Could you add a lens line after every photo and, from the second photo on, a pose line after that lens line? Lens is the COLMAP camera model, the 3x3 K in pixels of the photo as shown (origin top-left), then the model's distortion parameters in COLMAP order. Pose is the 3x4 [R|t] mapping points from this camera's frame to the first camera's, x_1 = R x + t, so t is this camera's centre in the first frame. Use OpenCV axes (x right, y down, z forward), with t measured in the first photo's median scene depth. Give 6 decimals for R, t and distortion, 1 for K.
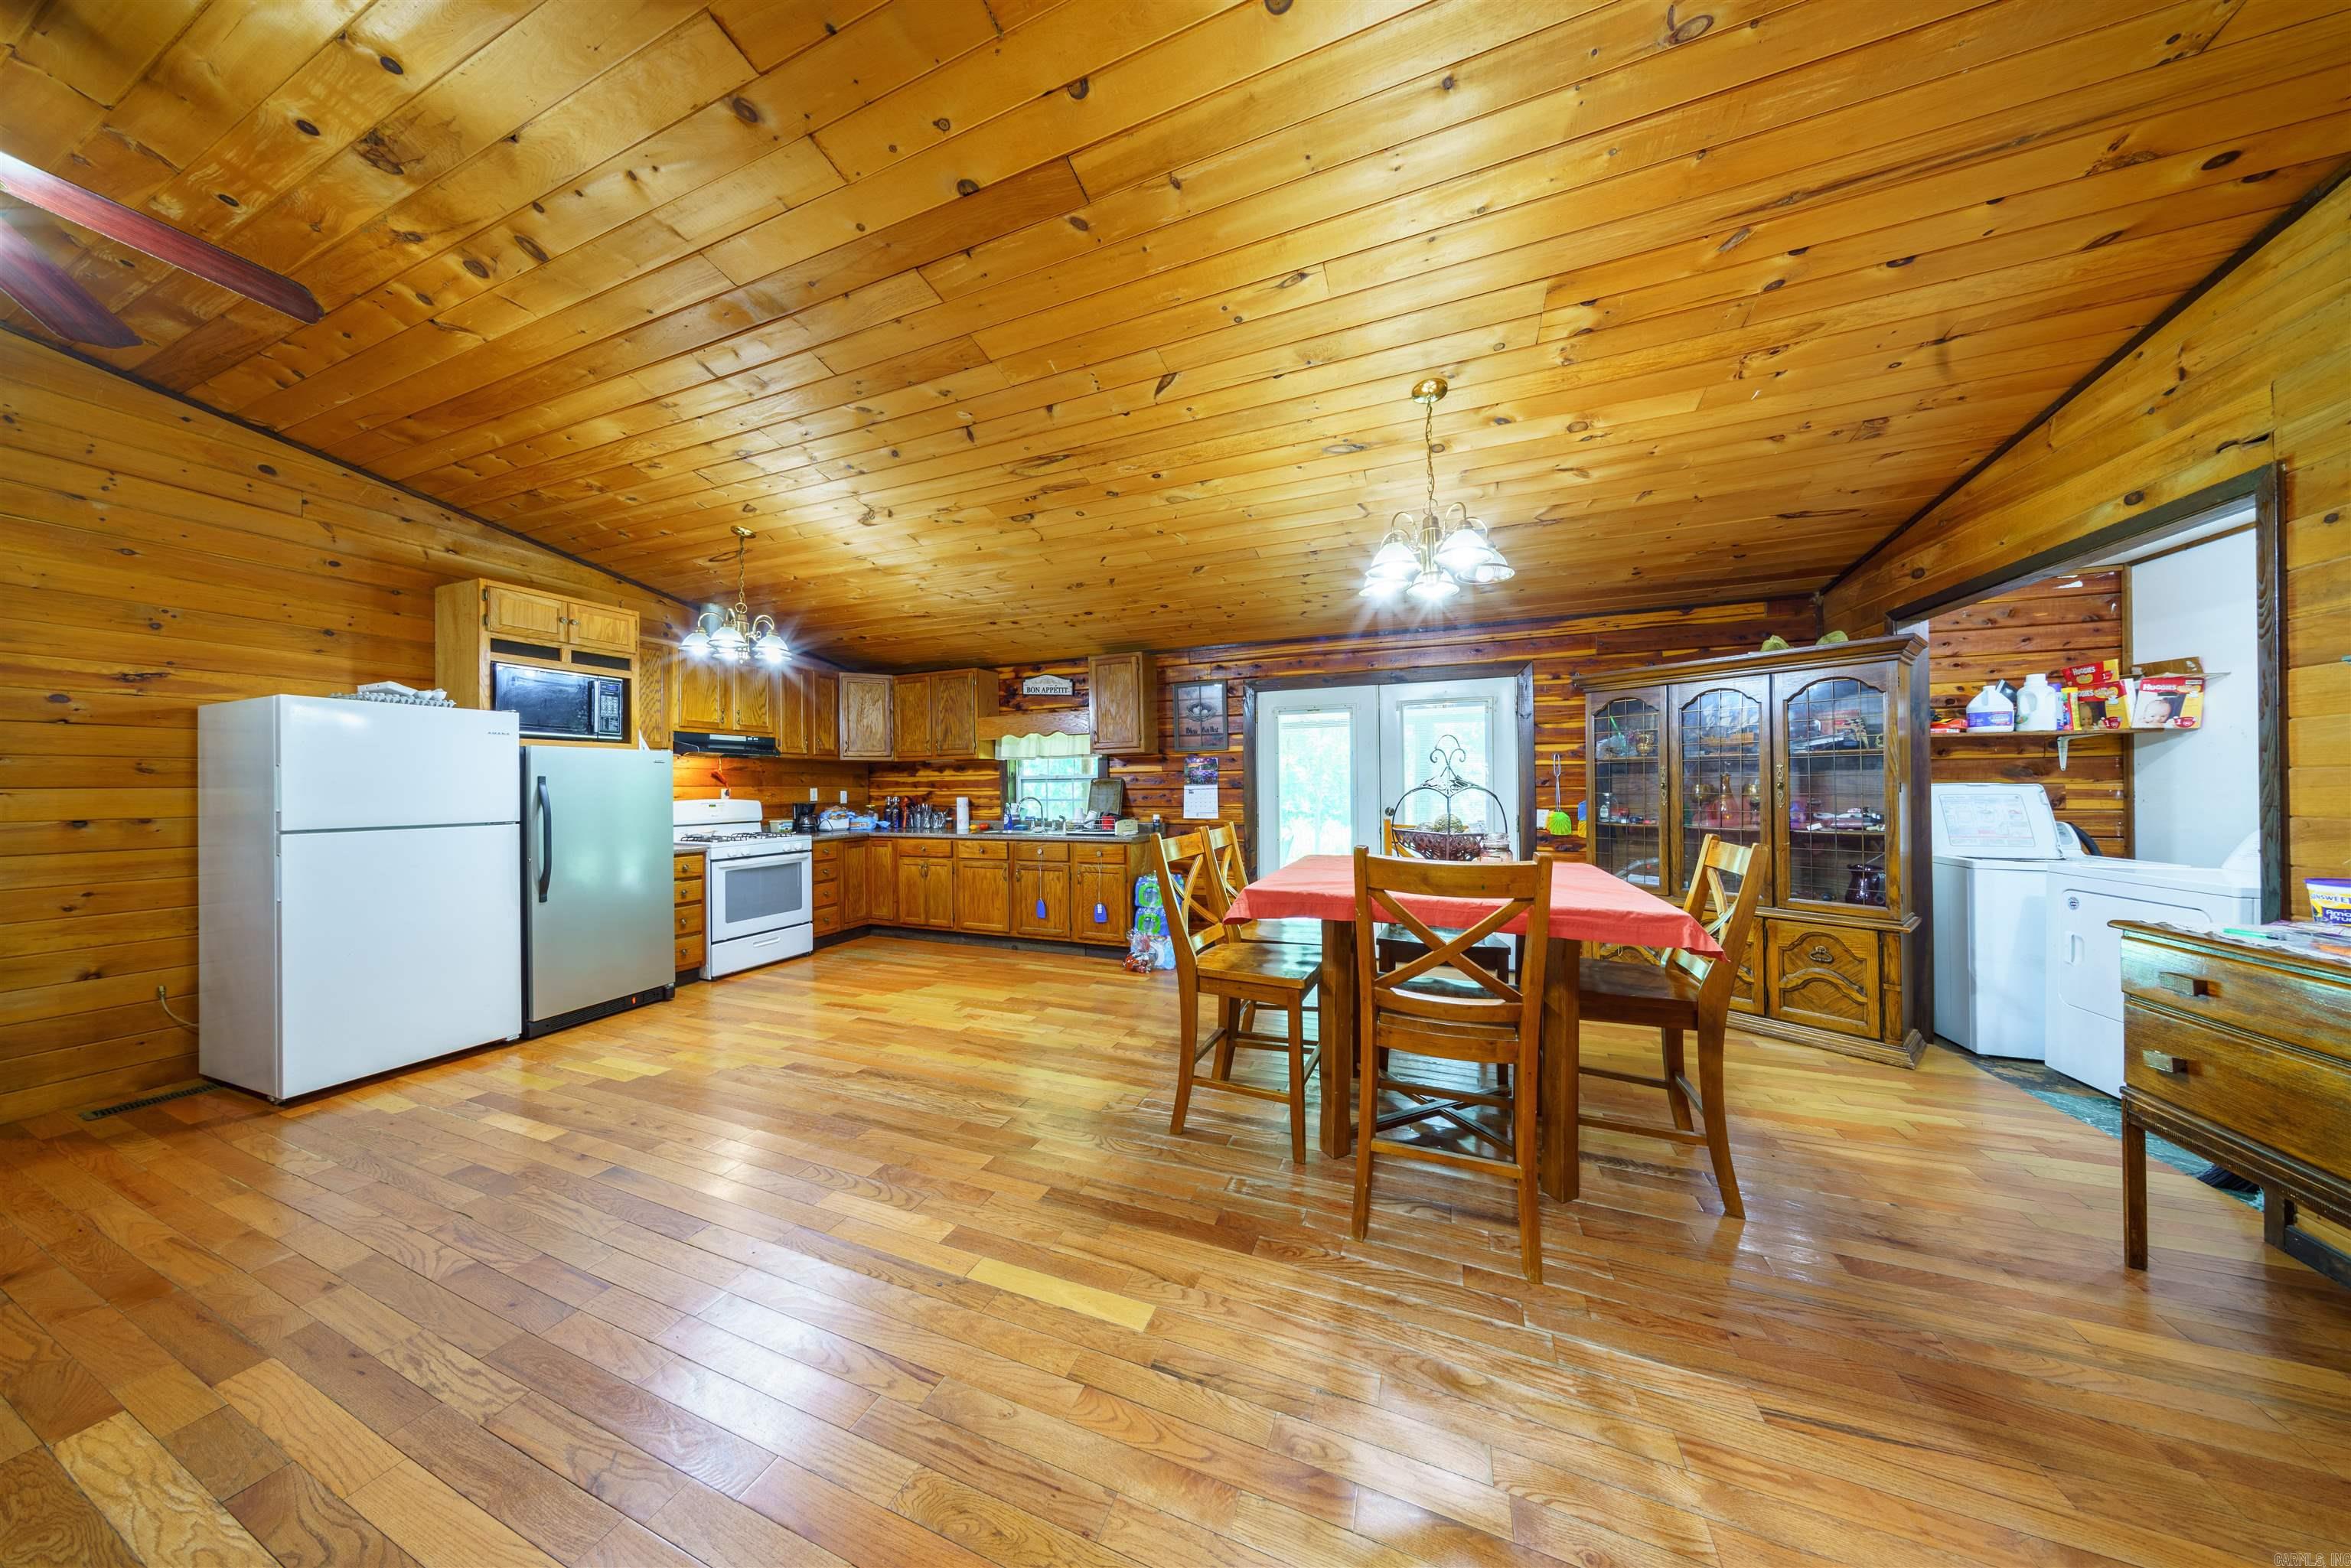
lens RADIAL K [[665.3, 0, 1174.1], [0, 665.3, 789.9], [0, 0, 1]] dist [-0.000326, 0.000028]
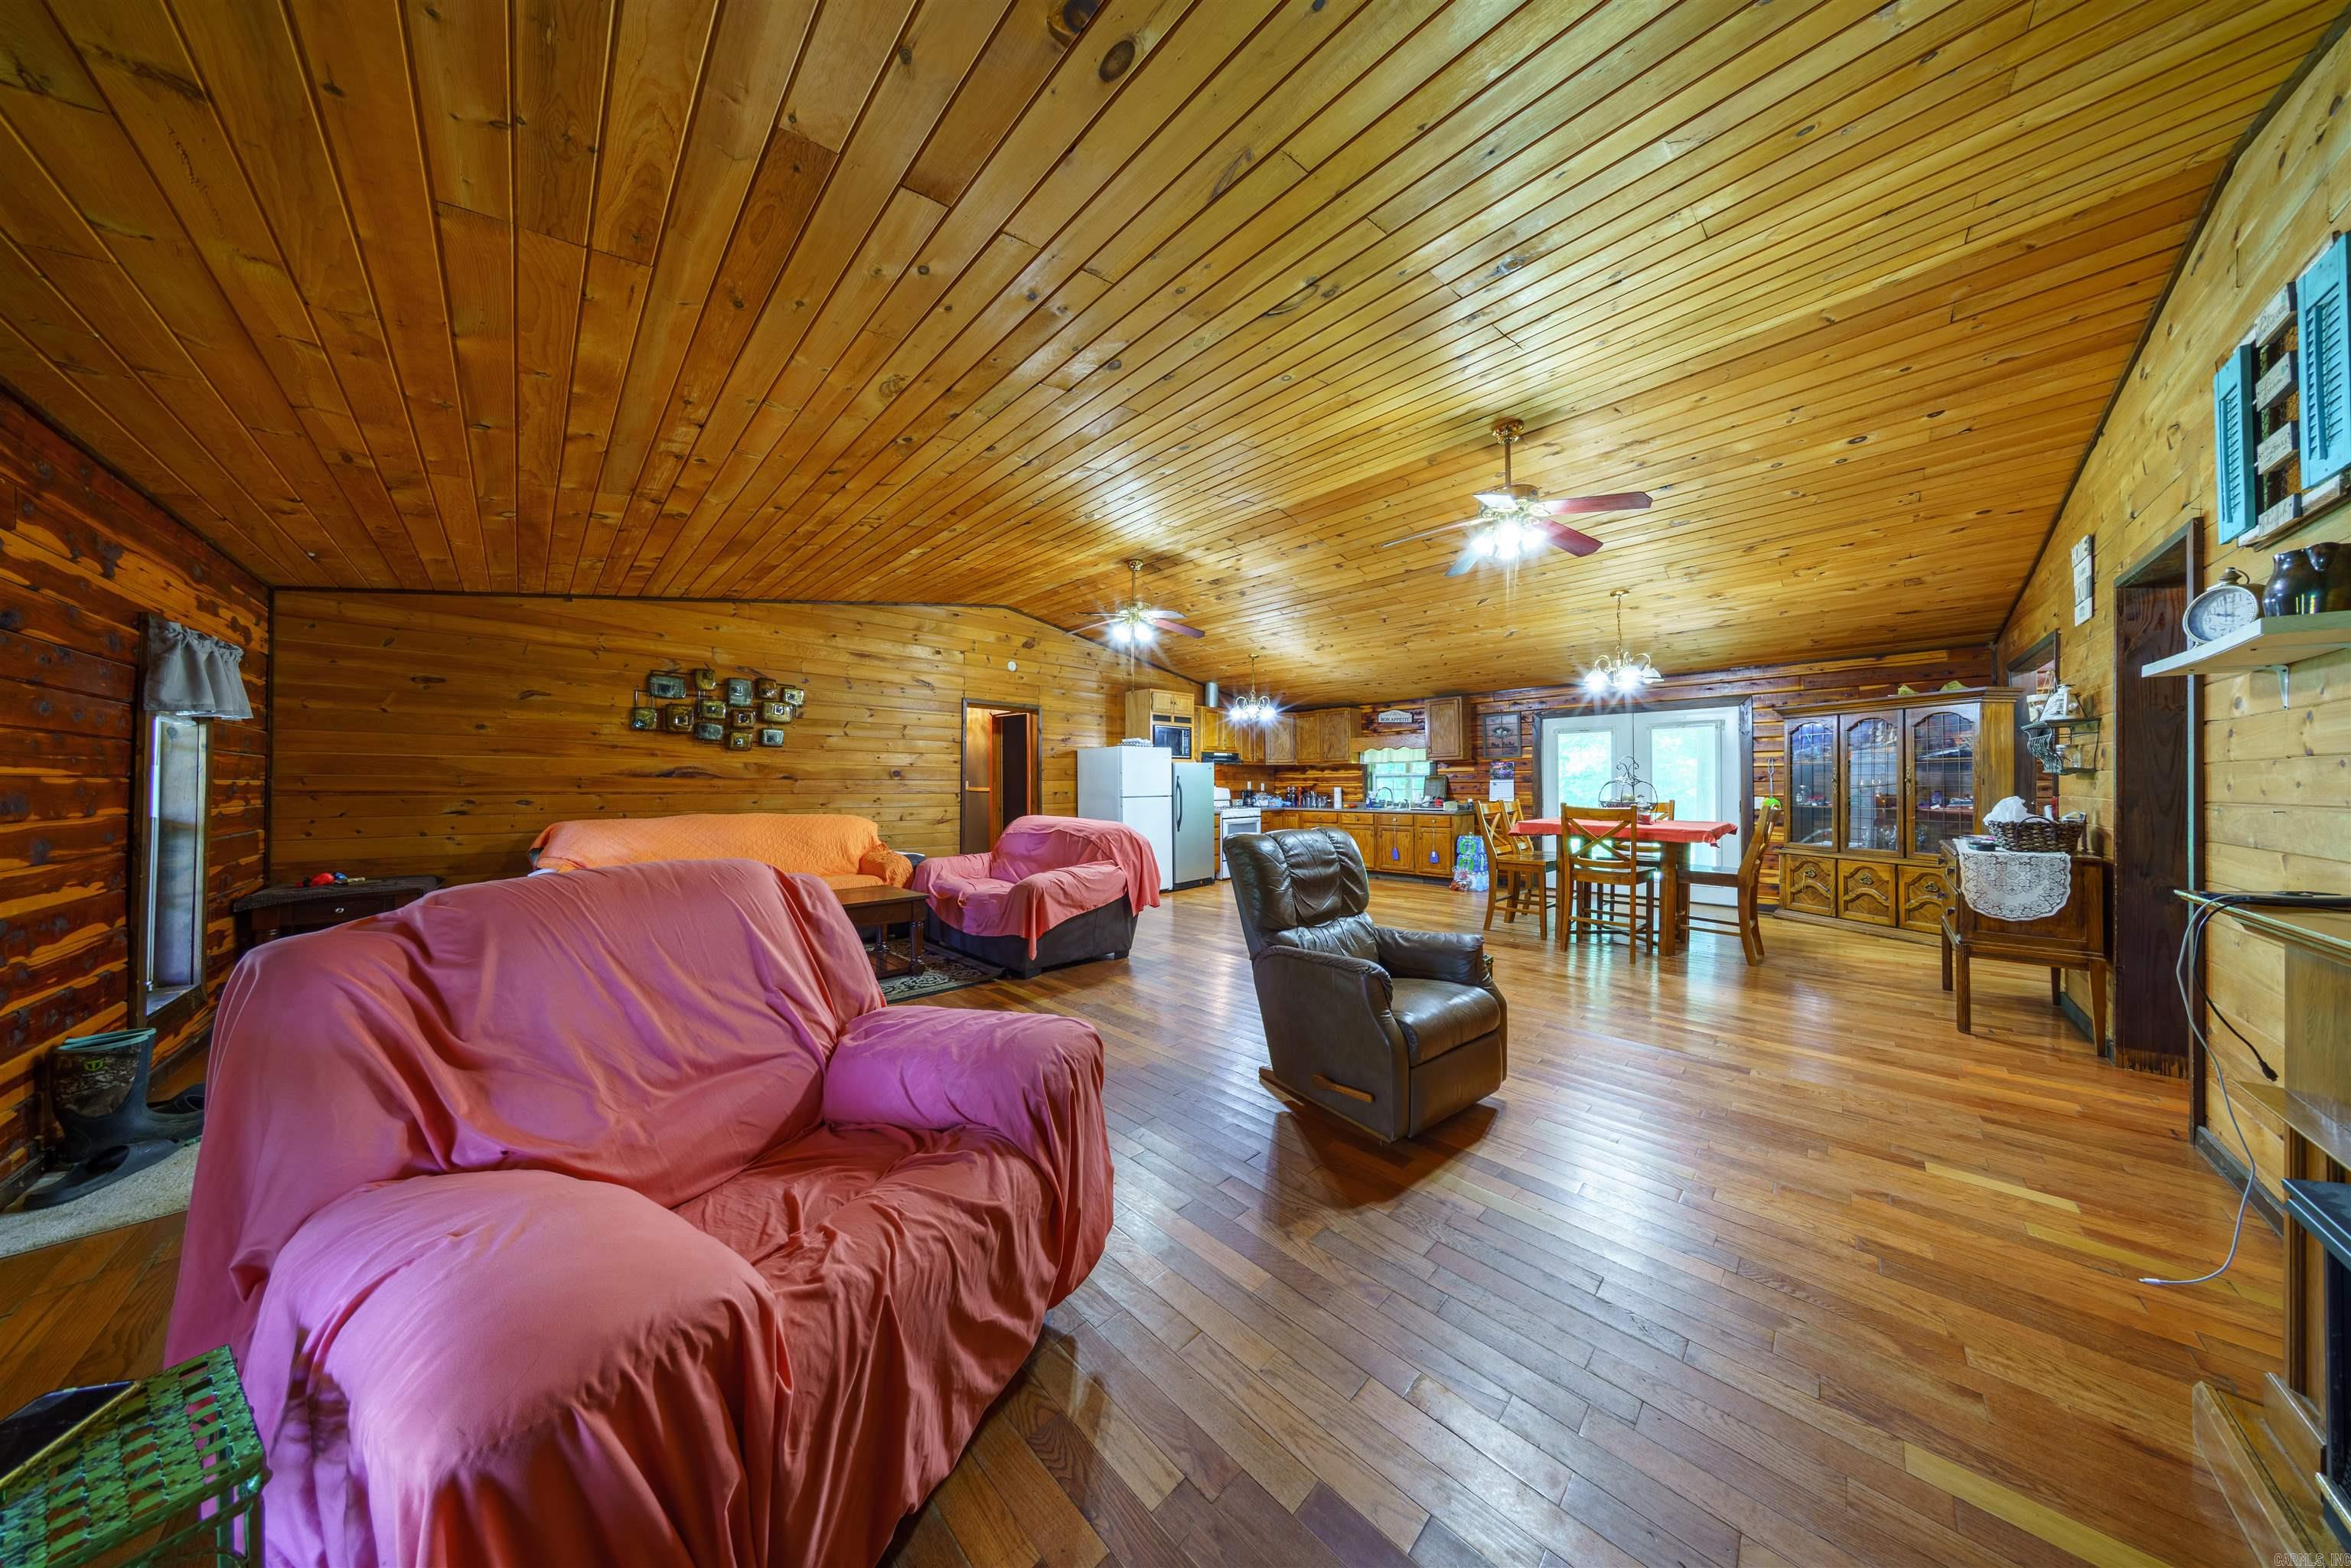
lens RADIAL K [[665.3, 0, 1183.7], [0, 665.3, 786.6], [0, 0, 1]] dist [-0.000326, 0.000028]
pose [[0.916807, 0.005014, -0.399299, -0.019850], [-0.003791, 0.999985, 0.003853, 0.005423], [0.399312, -0.002018, 0.916813, -0.714867]]
